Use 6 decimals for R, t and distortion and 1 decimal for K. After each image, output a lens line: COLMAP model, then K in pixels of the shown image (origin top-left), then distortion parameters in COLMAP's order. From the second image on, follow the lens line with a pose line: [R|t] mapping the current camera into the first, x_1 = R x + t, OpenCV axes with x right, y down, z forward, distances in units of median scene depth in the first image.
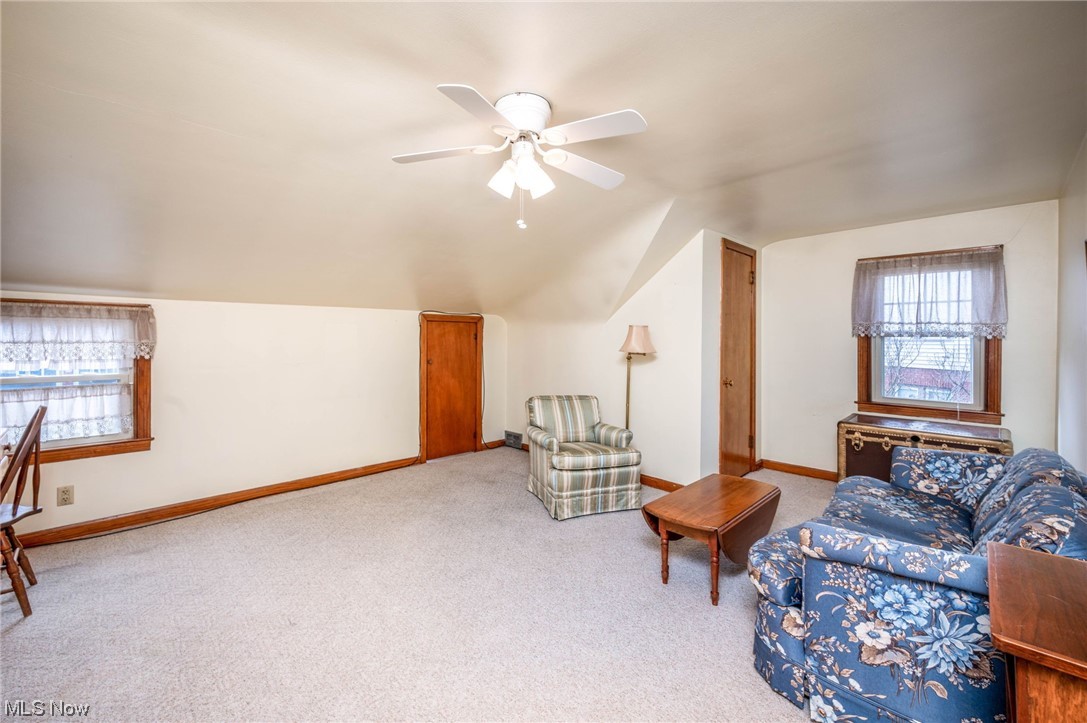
lens RADIAL K [[446.4, 0, 538.8], [0, 446.4, 340.1], [0, 0, 1]] dist [0.000993, 0.000071]
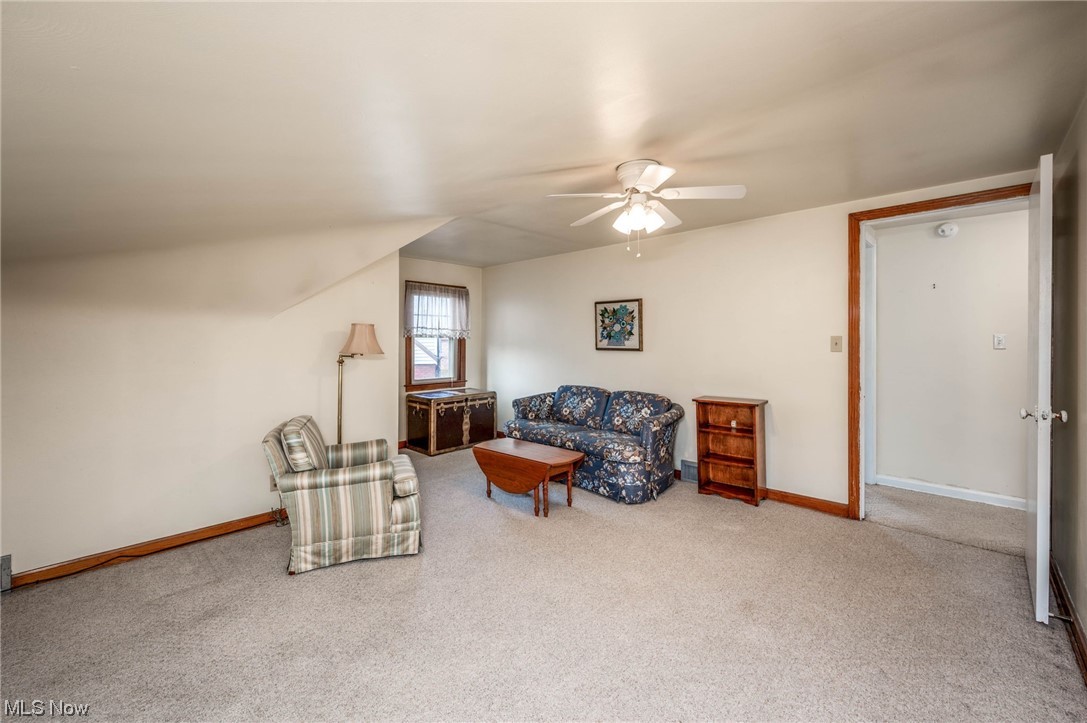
lens RADIAL K [[446.4, 0, 538.8], [0, 446.4, 340.1], [0, 0, 1]] dist [0.000993, 0.000071]
pose [[-0.042241, -0.003598, 0.999101, -0.744324], [0.002786, 0.999989, 0.003719, -0.003637], [-0.999104, 0.002940, -0.042231, 0.736750]]
